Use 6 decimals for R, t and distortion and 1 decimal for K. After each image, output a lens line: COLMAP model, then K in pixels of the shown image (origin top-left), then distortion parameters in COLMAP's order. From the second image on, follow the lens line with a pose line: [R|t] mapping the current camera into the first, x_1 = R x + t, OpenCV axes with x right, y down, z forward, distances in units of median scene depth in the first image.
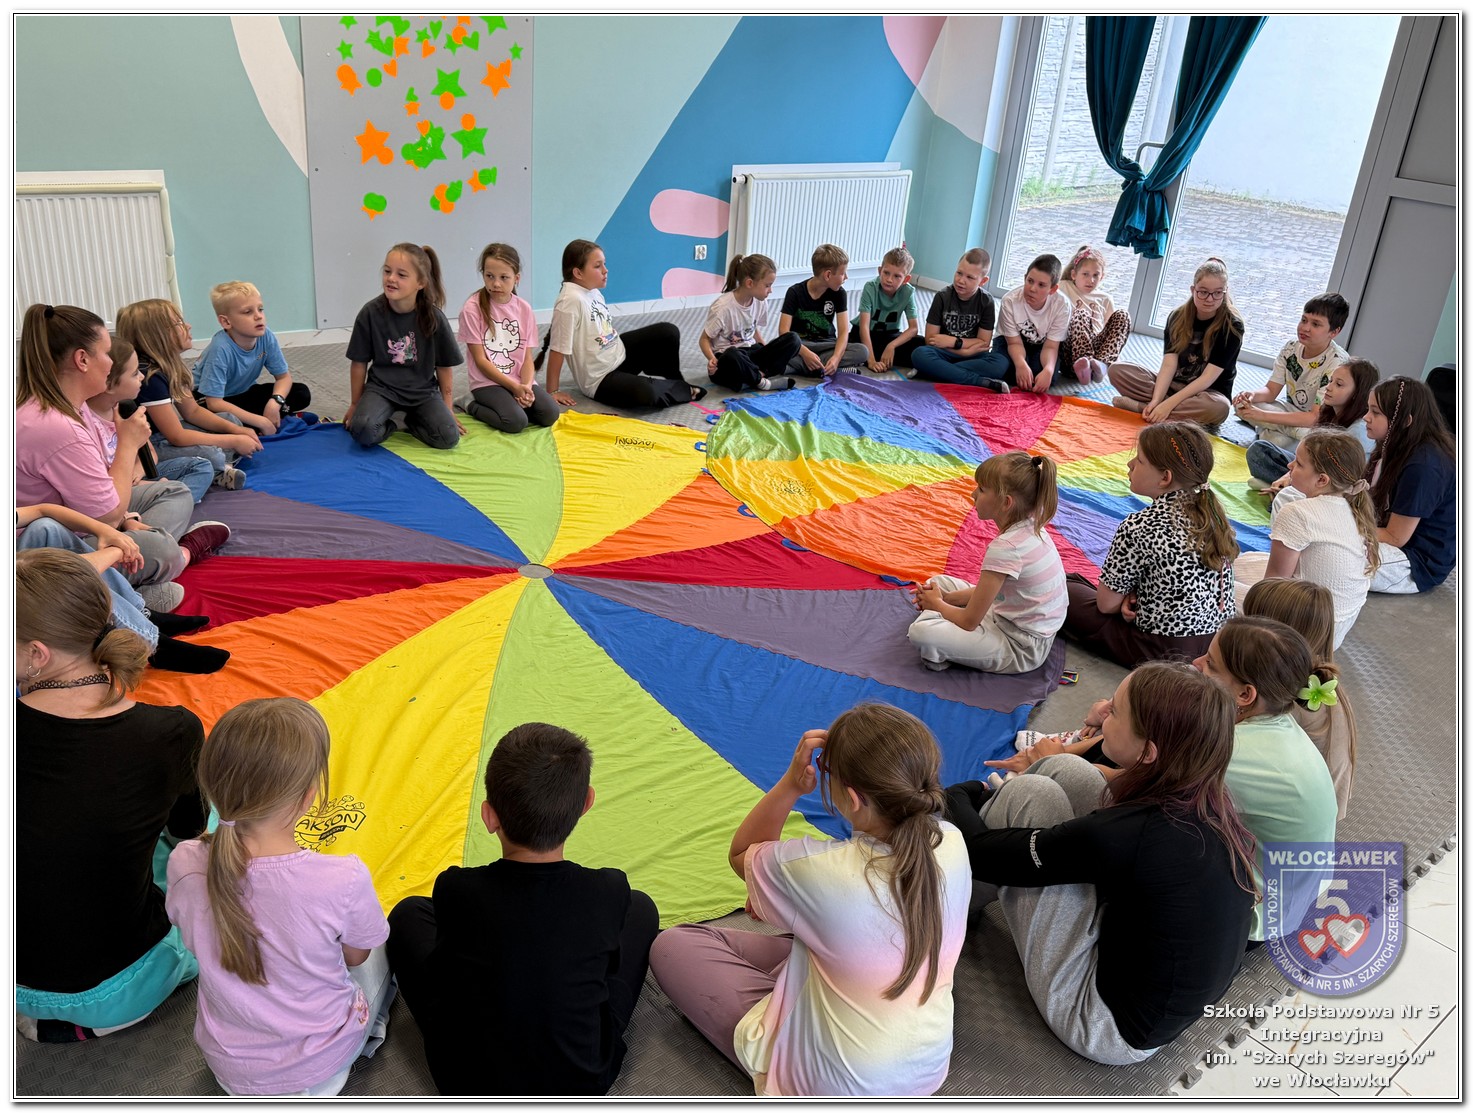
lens RADIAL K [[1265.4, 0, 743.0], [0, 1265.4, 562.0], [0, 0, 1]] dist [0.003433, 0.000162]
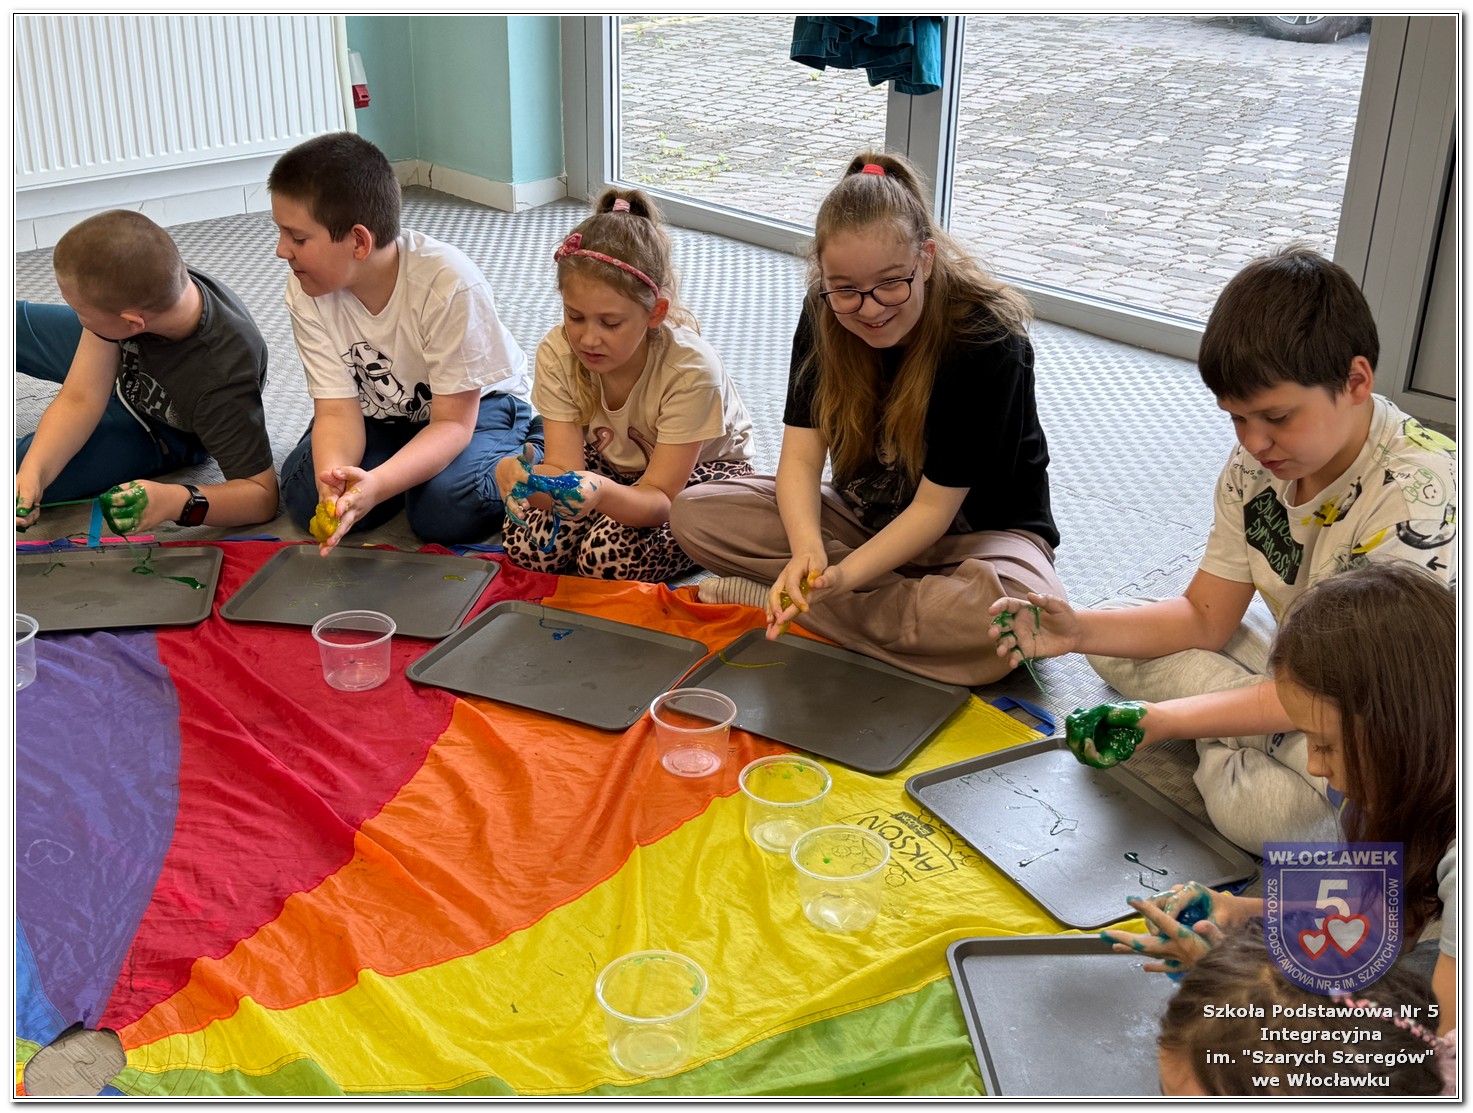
lens RADIAL K [[1813.5, 0, 735.3], [0, 1813.5, 556.5], [0, 0, 1]] dist [0.080248, 0.000000]
pose [[0.994931, -0.086323, 0.051589, 0.153578], [0.085810, 0.996238, 0.012084, -0.074933], [-0.052438, -0.007596, 0.998595, 0.301552]]
